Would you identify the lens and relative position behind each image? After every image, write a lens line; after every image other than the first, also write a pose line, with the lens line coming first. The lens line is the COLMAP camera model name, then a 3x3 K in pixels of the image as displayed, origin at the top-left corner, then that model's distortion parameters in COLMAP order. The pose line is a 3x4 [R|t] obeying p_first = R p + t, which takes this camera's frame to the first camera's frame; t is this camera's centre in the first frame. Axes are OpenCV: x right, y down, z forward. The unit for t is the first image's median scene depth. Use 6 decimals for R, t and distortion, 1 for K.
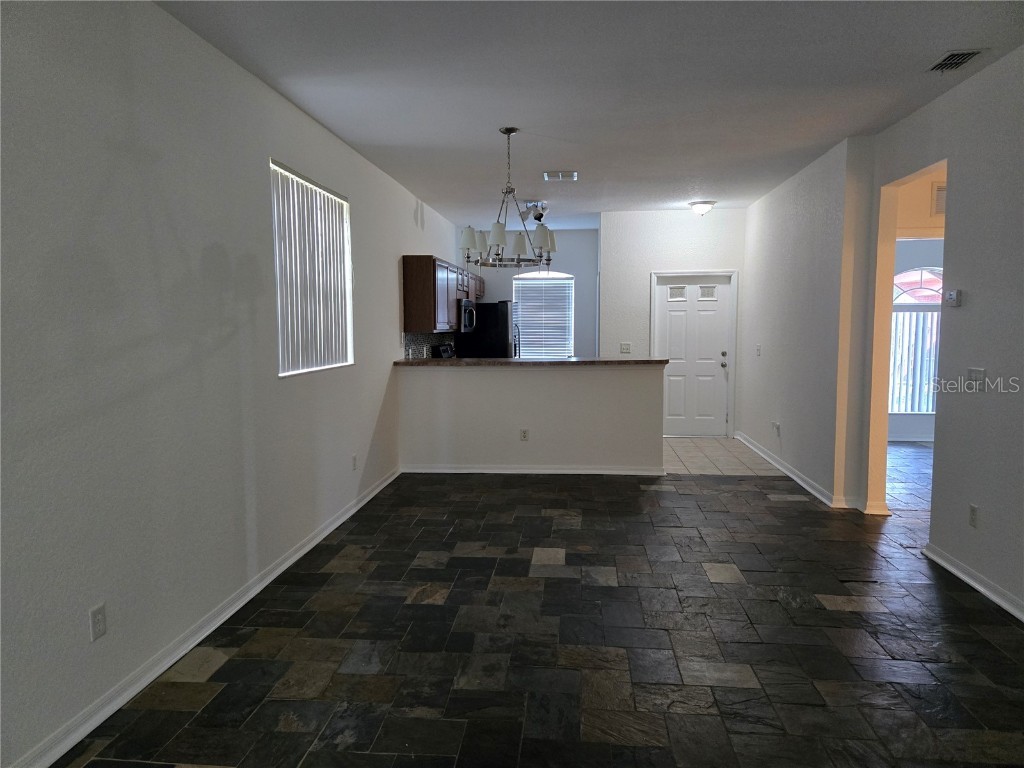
lens RADIAL K [[684.9, 0, 514.5], [0, 684.9, 385.6], [0, 0, 1]] dist [0.049670, -0.052448]
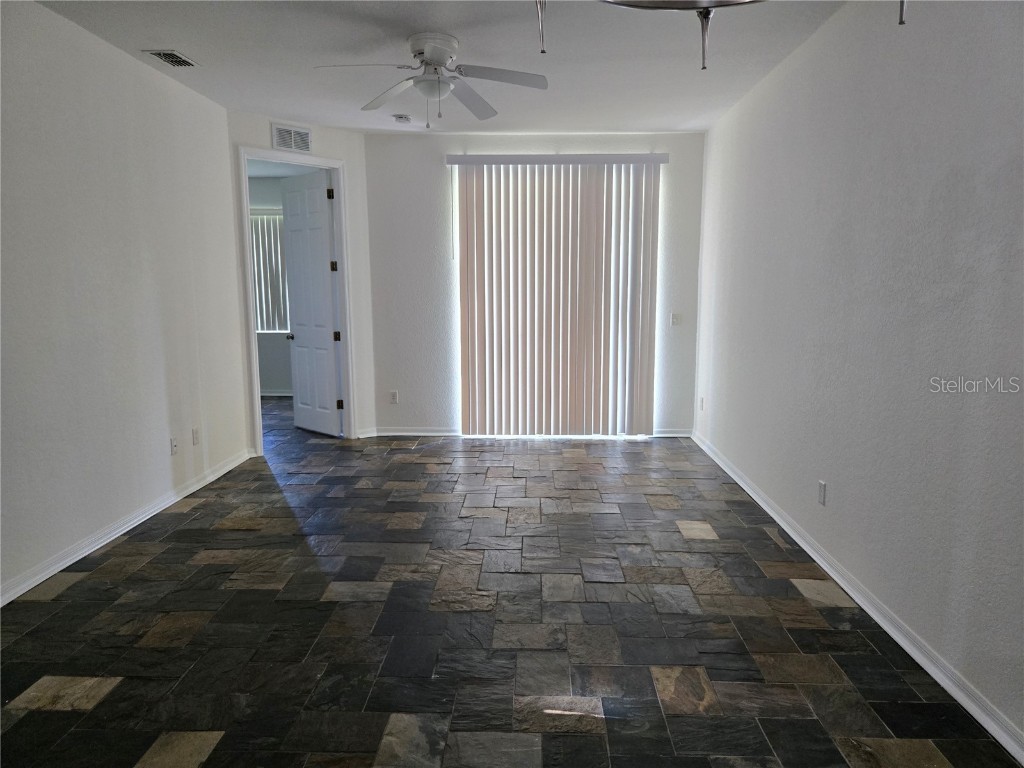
lens RADIAL K [[684.9, 0, 514.5], [0, 684.9, 385.6], [0, 0, 1]] dist [0.049670, -0.052448]
pose [[-0.998378, 0.017308, -0.054234, 0.079821], [0.004617, 0.974141, 0.225893, -0.151244], [0.056742, 0.225276, -0.972641, 1.770831]]
